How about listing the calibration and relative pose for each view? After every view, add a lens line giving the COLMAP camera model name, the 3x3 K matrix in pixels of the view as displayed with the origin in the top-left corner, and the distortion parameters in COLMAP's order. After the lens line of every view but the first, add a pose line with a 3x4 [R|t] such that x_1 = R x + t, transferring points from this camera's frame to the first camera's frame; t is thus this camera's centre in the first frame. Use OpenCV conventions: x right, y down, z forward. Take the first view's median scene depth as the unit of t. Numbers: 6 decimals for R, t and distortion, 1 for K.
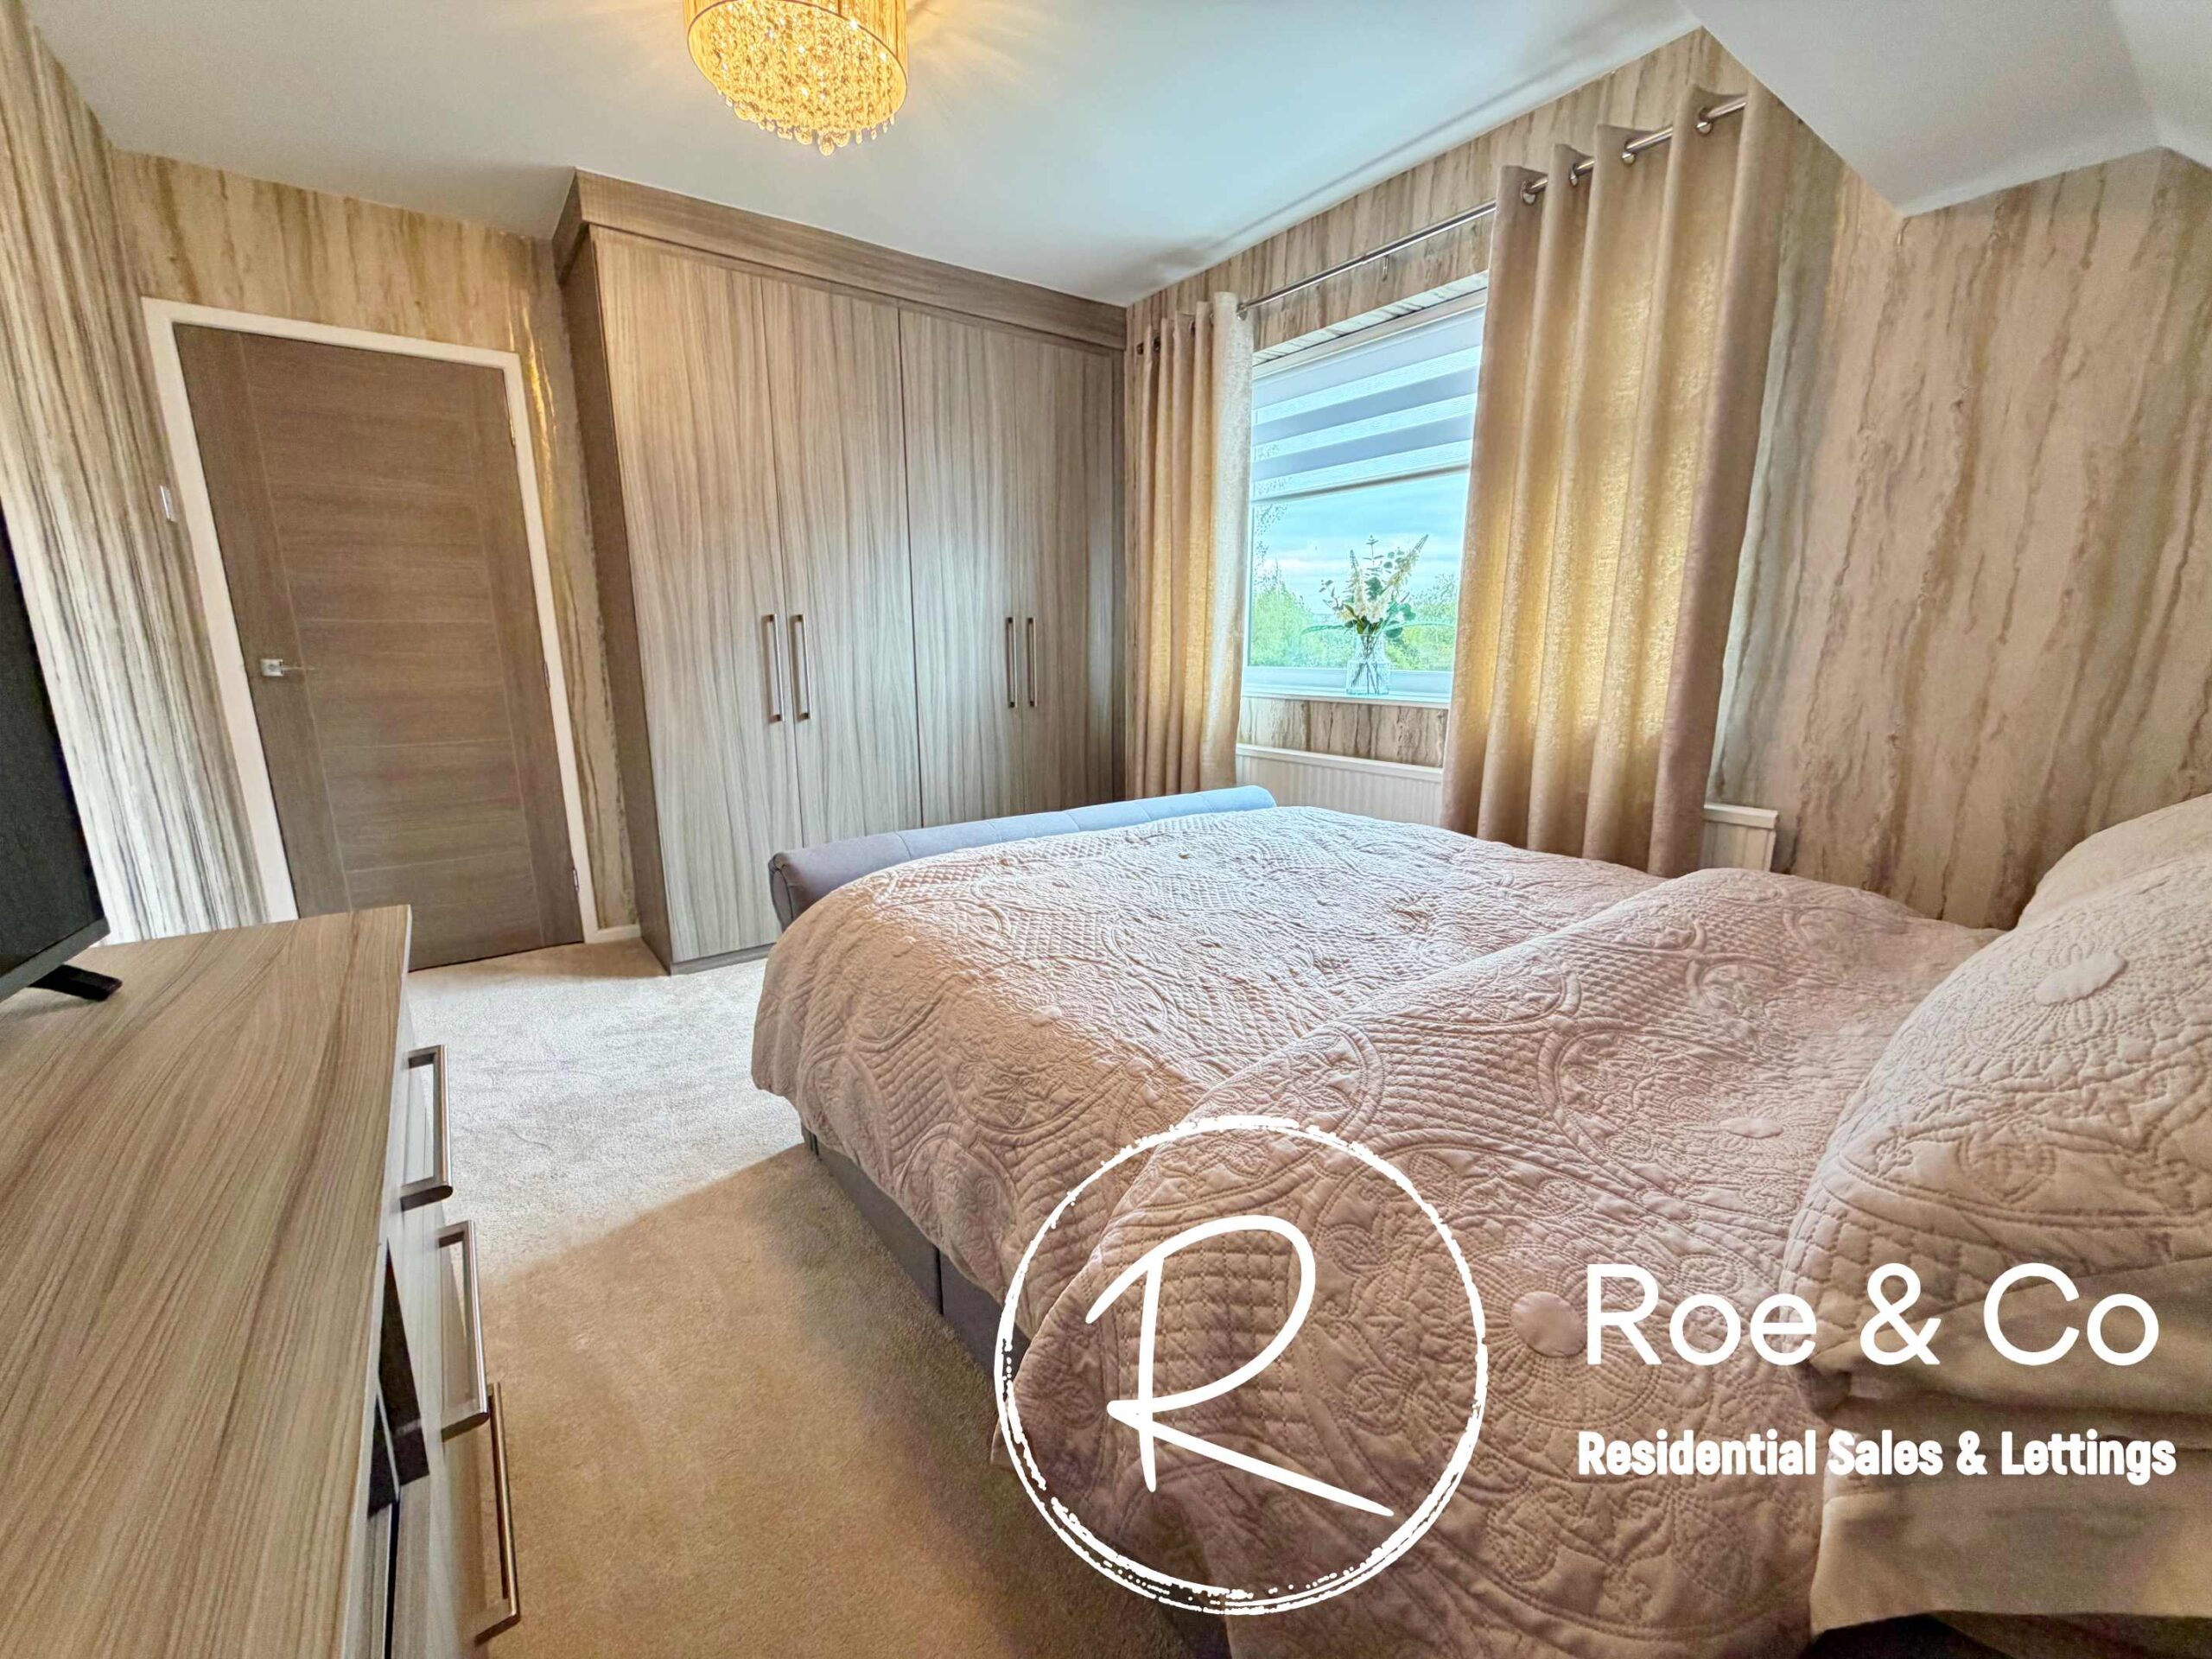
lens RADIAL K [[877.3, 0, 1106.0], [0, 877.3, 829.5], [0, 0, 1]] dist [0.001933, 0.000264]
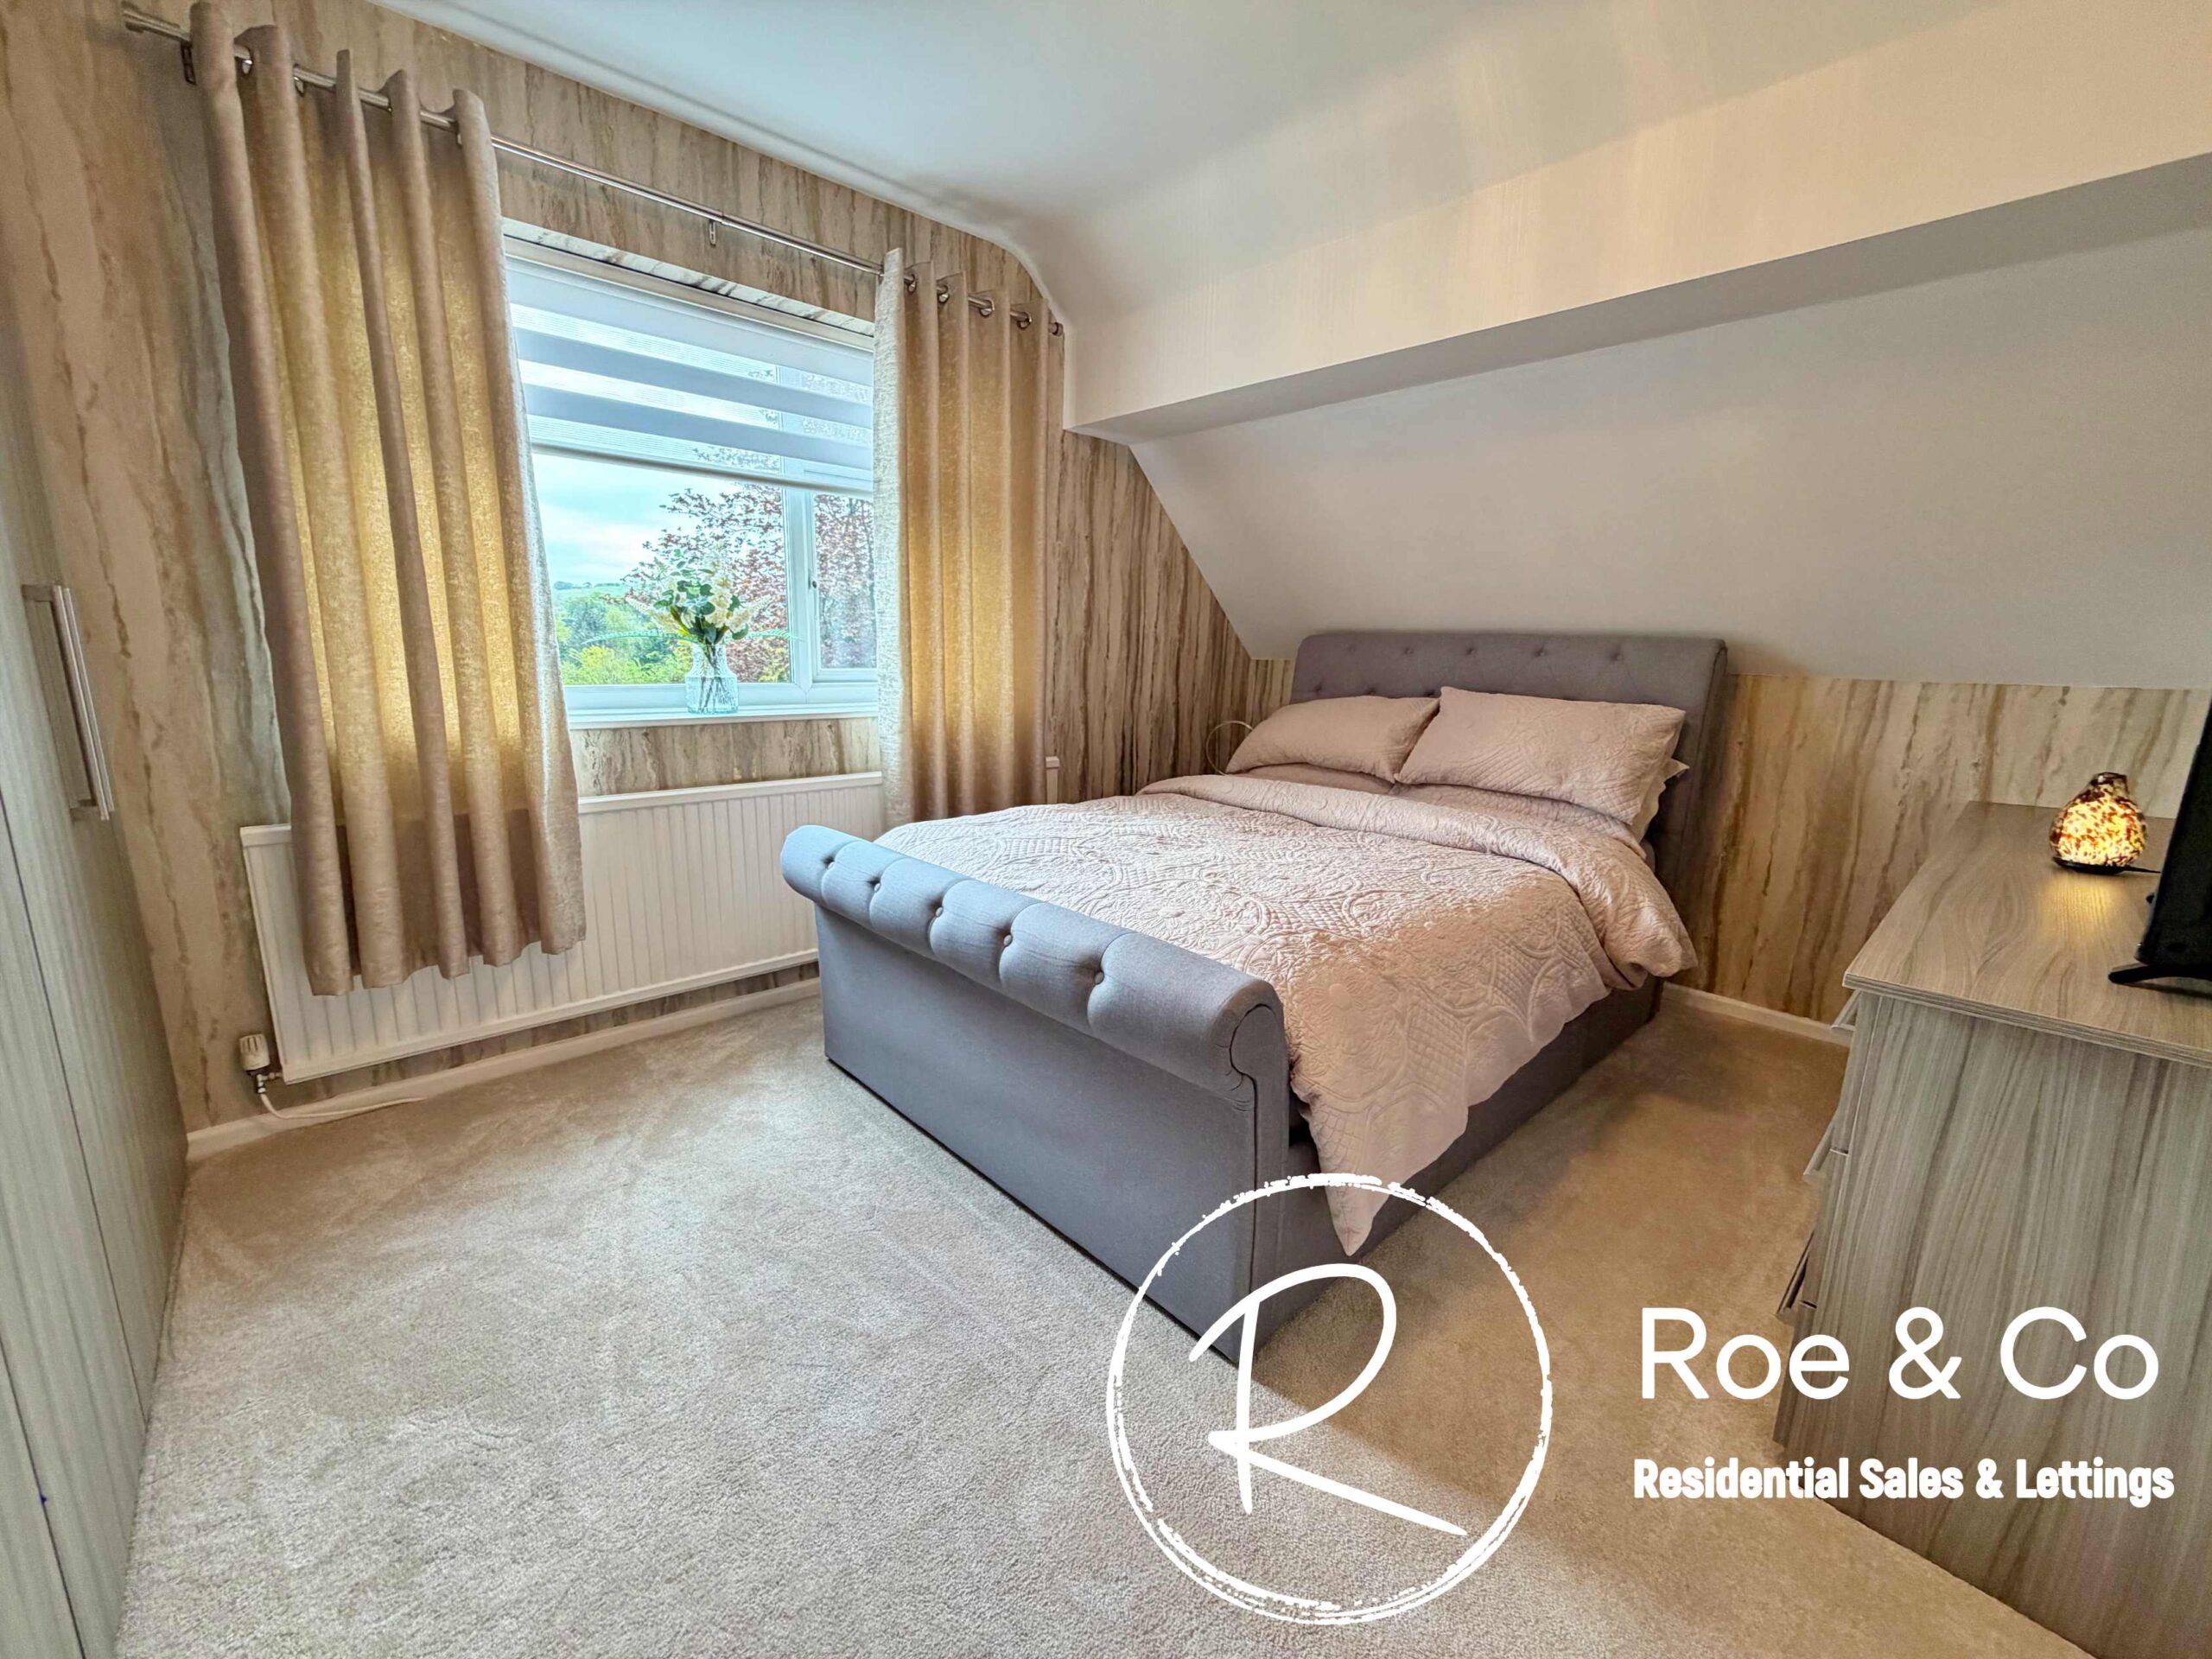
lens RADIAL K [[877.3, 0, 1106.0], [0, 877.3, 829.5], [0, 0, 1]] dist [0.001933, 0.000264]
pose [[-0.104258, -0.200802, 0.974068, -0.690543], [0.192236, 0.956867, 0.217832, -0.175684], [-0.975795, 0.209962, -0.061160, 0.773349]]
